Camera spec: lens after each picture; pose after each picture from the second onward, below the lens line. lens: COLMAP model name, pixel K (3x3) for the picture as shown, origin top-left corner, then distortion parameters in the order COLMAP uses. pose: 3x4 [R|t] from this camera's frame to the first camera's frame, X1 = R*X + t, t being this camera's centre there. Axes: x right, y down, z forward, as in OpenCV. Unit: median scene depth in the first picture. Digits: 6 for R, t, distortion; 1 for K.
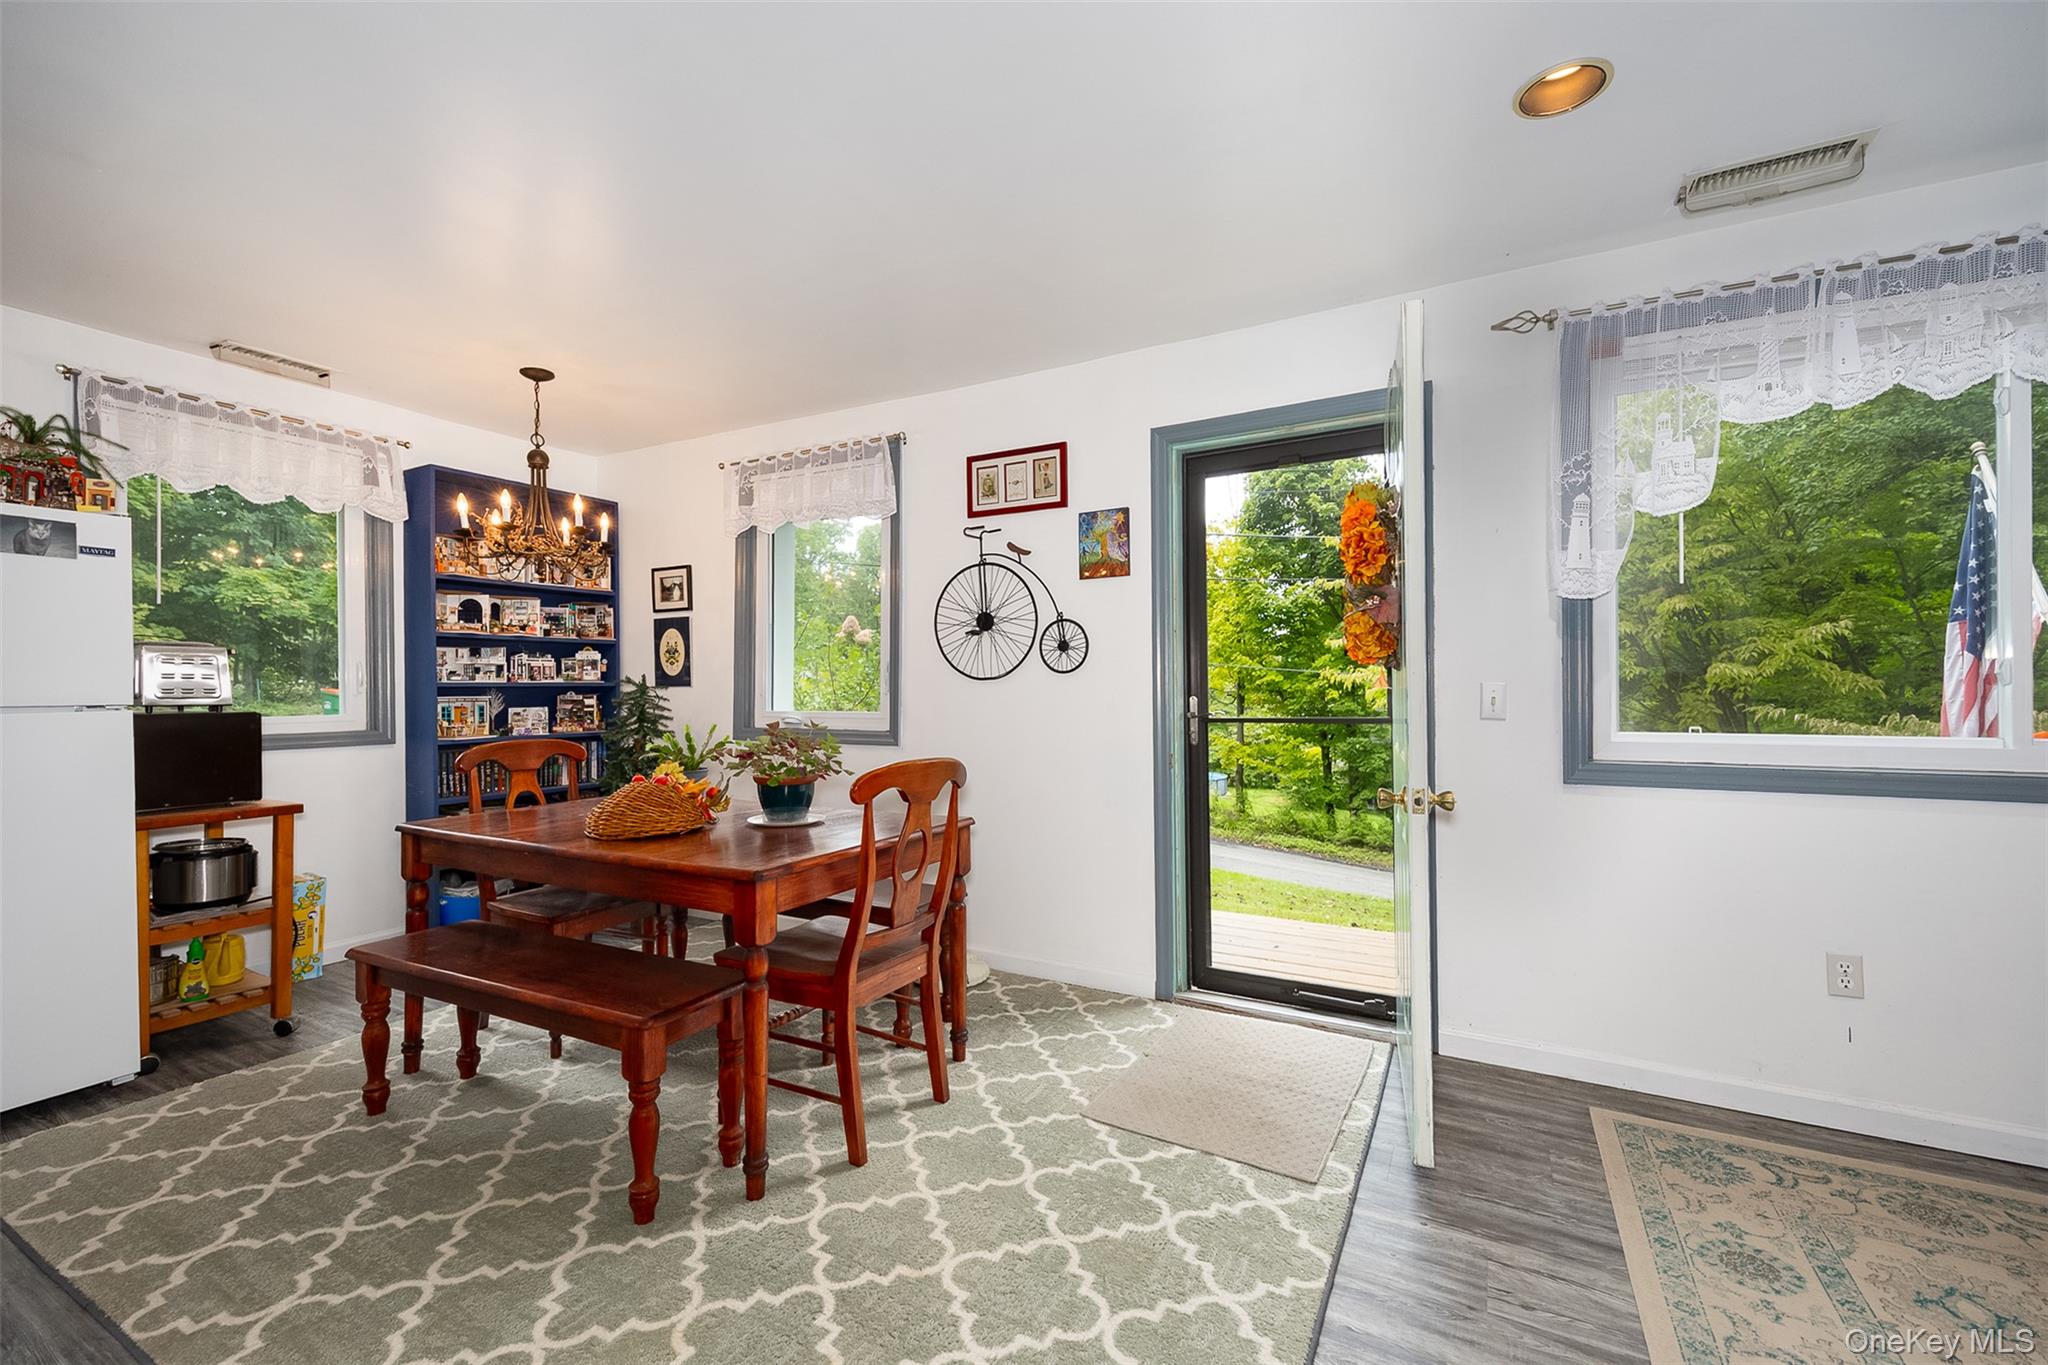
lens RADIAL K [[854.1, 0, 1022.5], [0, 854.1, 689.0], [0, 0, 1]] dist [-0.000316, -0.000197]
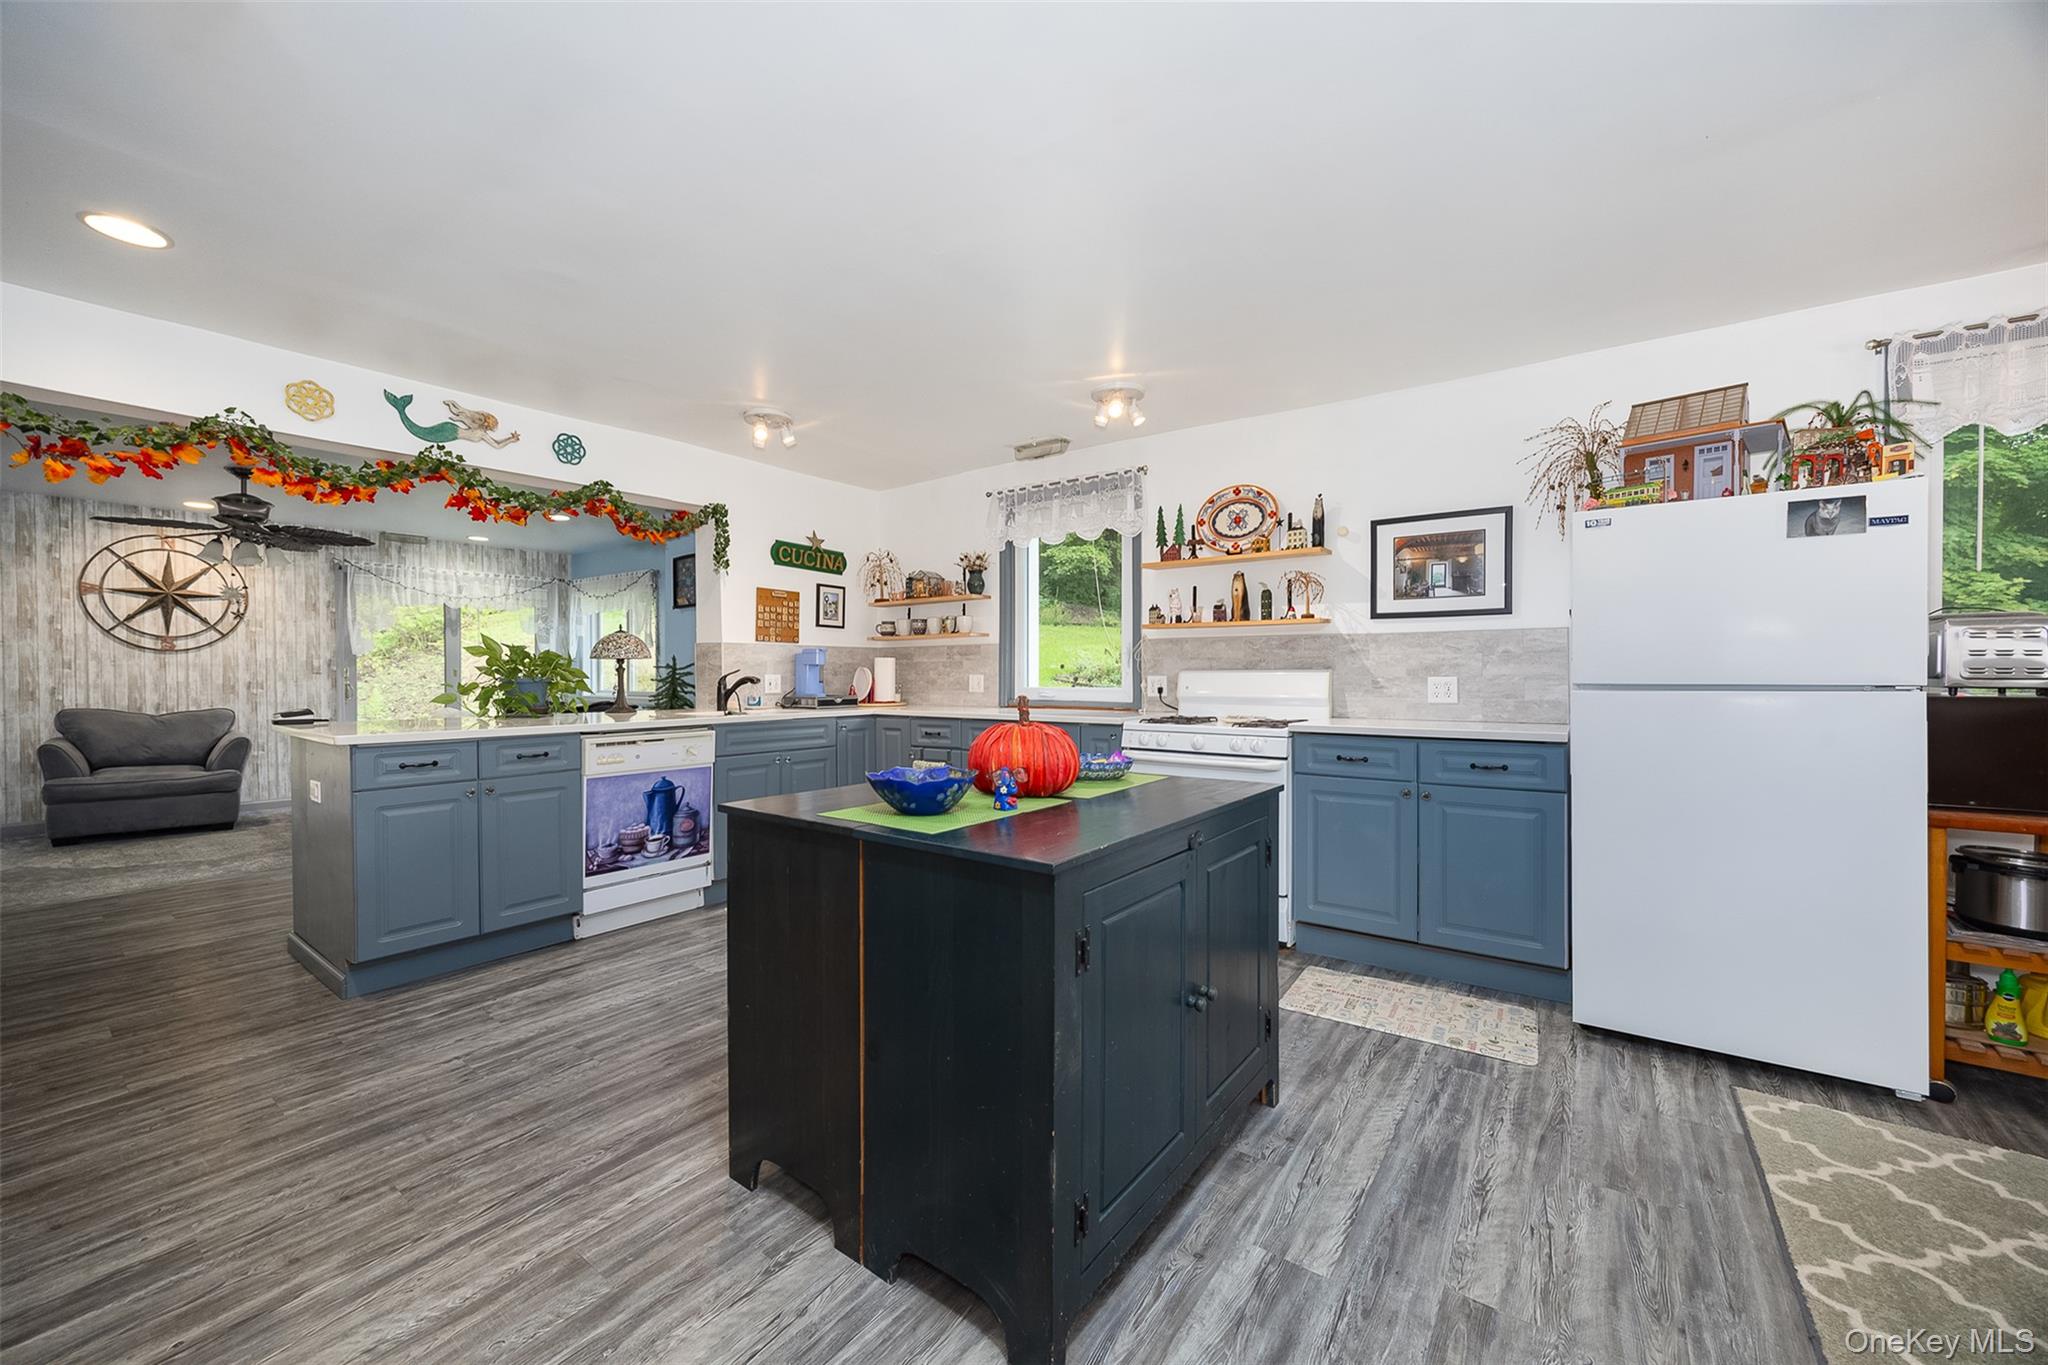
lens RADIAL K [[780.1, 0, 1025.1], [0, 780.1, 678.6], [0, 0, 1]] dist [-0.000282, 0.000099]
pose [[-0.138833, 0.014445, -0.990210, -0.085066], [-0.001002, 0.999891, 0.014726, 0.000062], [0.990315, 0.003037, -0.138803, 0.148710]]
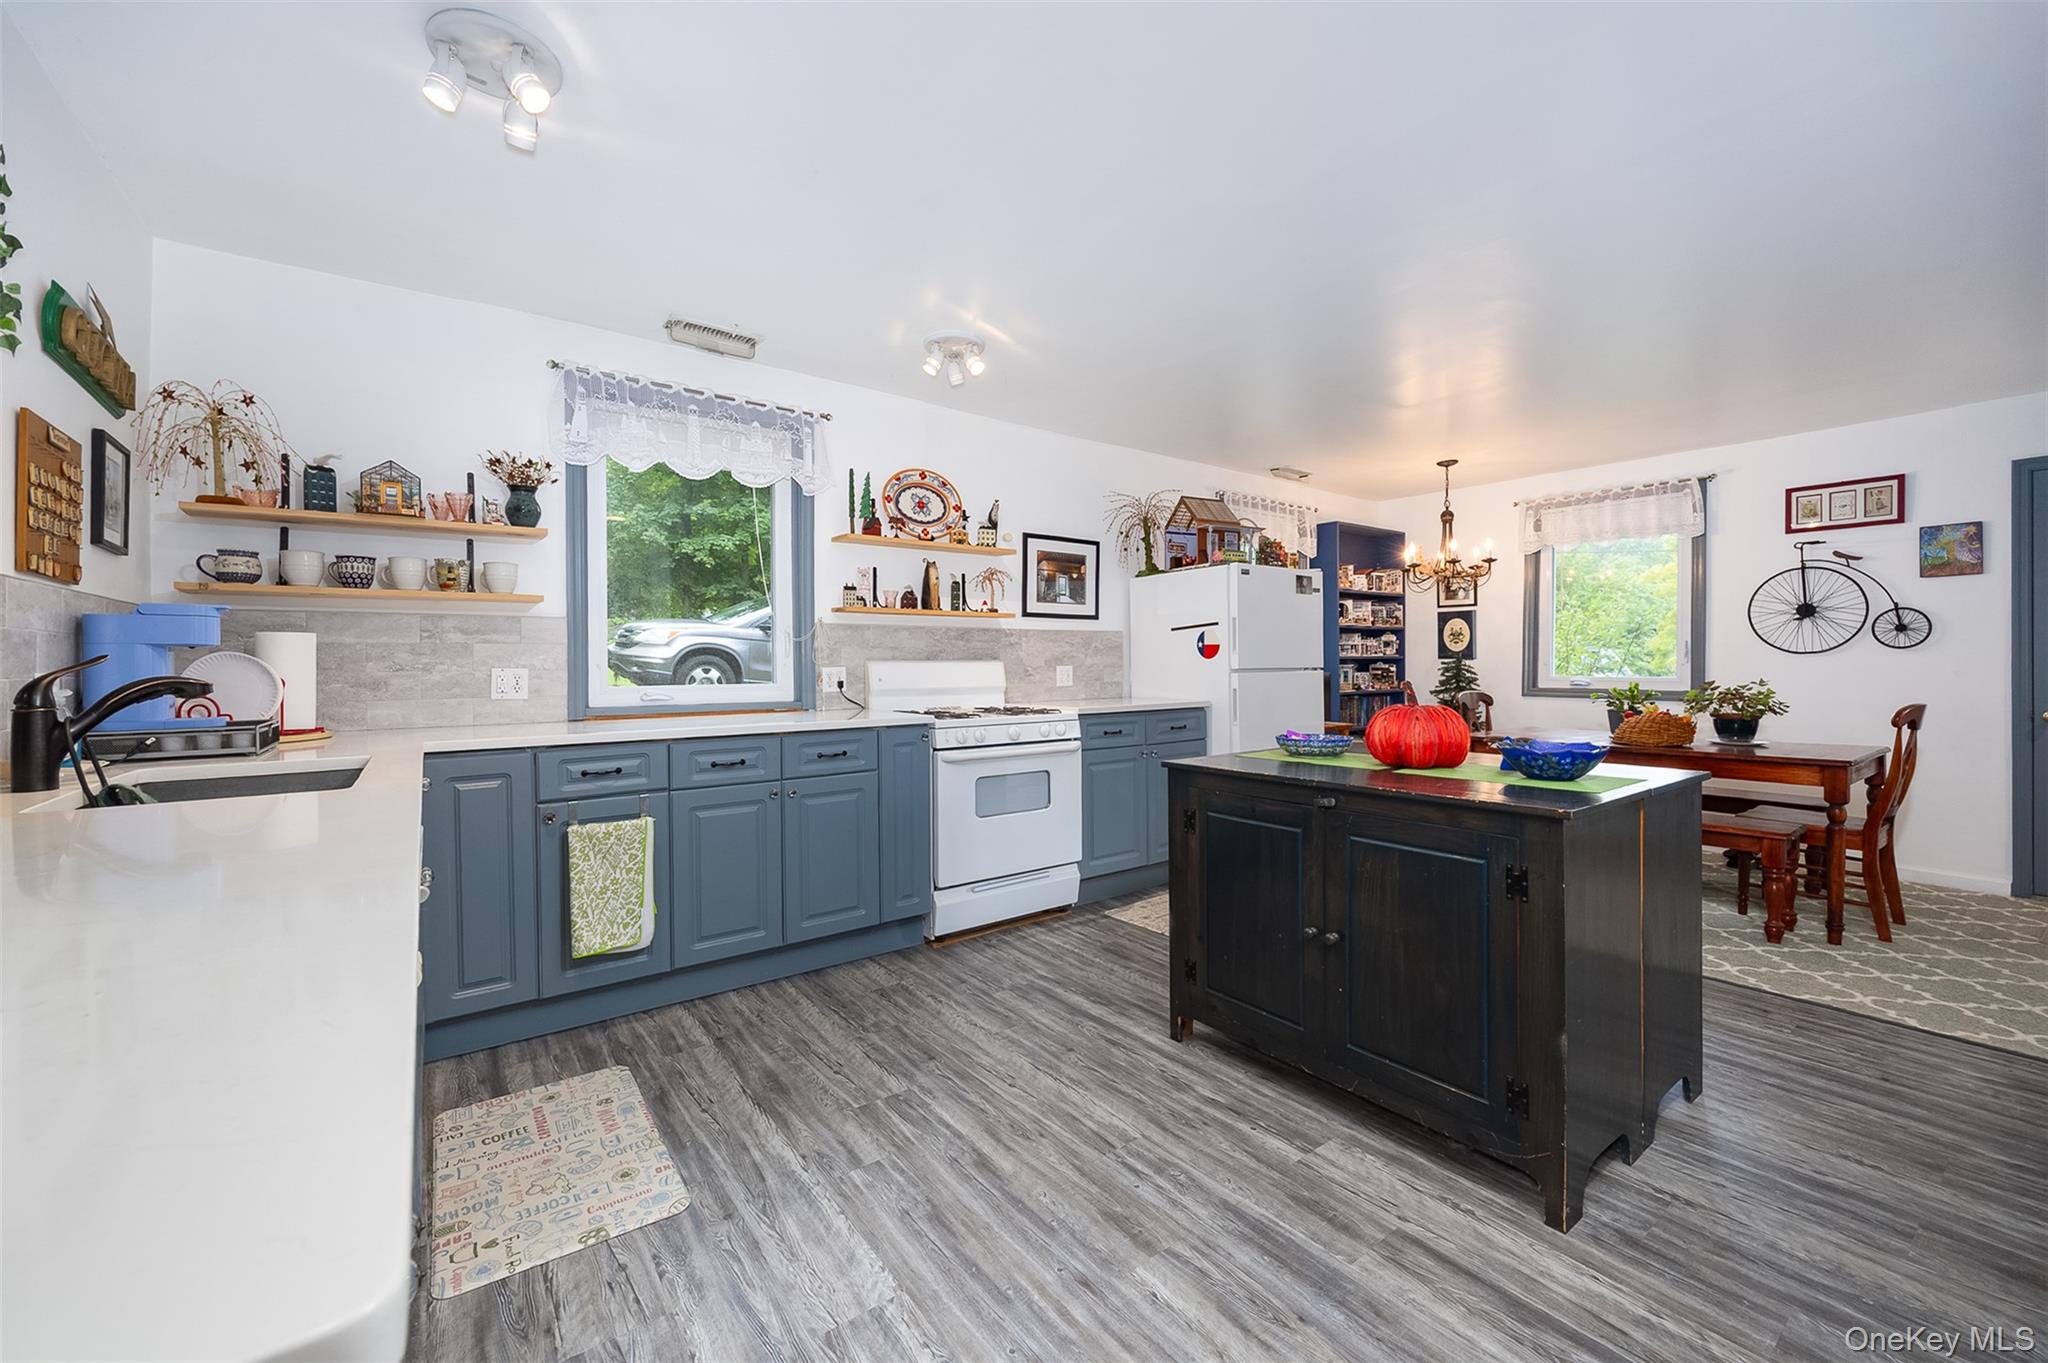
lens RADIAL K [[804.7, 0, 1012.5], [0, 804.7, 669.4], [0, 0, 1]] dist [-0.000537, -0.000147]
pose [[0.905334, 0.005769, -0.424661, -0.754664], [-0.002355, 0.999961, 0.008564, 0.007645], [0.424693, -0.006753, 0.905312, -0.809443]]
